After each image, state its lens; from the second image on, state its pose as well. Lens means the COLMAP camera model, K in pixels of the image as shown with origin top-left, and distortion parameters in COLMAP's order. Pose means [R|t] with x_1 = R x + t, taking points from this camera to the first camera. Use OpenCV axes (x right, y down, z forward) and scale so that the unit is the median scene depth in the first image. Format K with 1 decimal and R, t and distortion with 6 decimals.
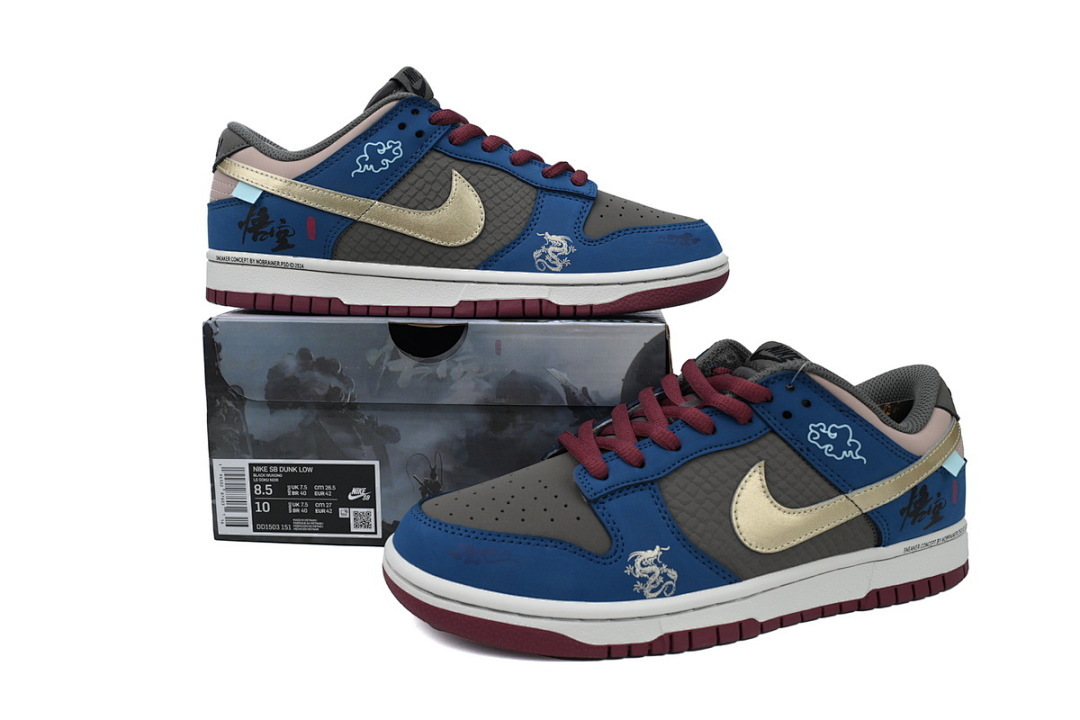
lens RADIAL K [[945.8, 0, 540.0], [0, 945.8, 360.0], [0, 0, 1]] dist [-0.006572, -0.002359]
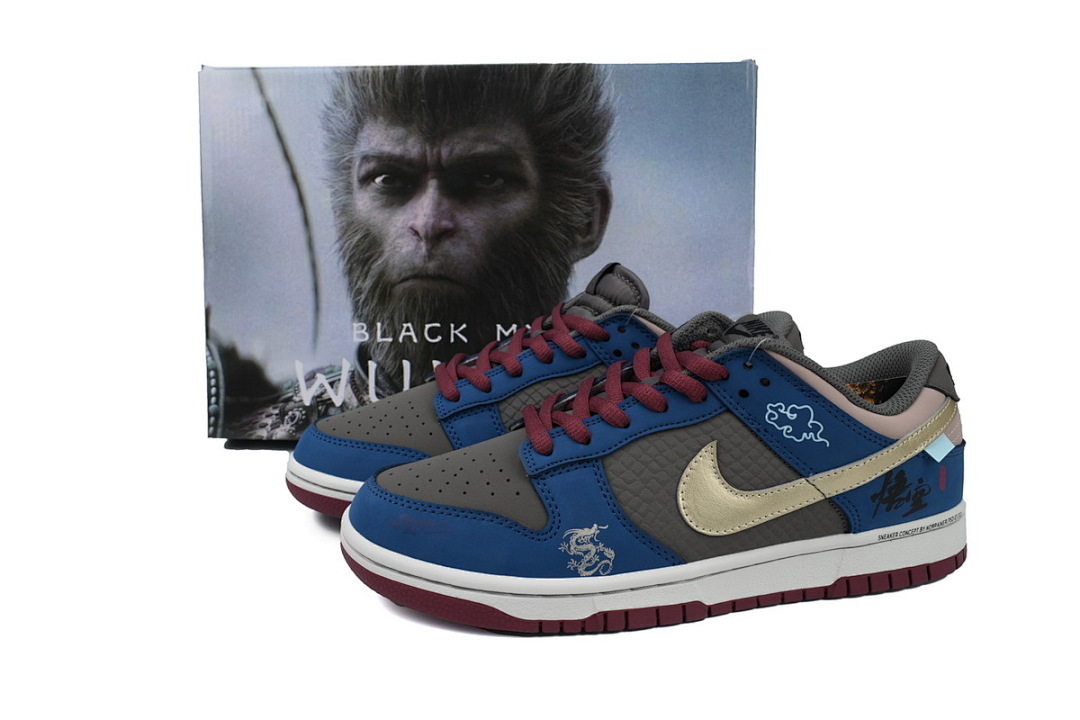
lens RADIAL K [[945.8, 0, 540.0], [0, 945.8, 360.0], [0, 0, 1]] dist [-0.006572, -0.002359]
pose [[0.987189, 0.015207, -0.158832, 0.209316], [-0.007390, 0.998737, 0.049691, -0.022316], [0.159387, -0.047881, 0.986054, 0.022230]]
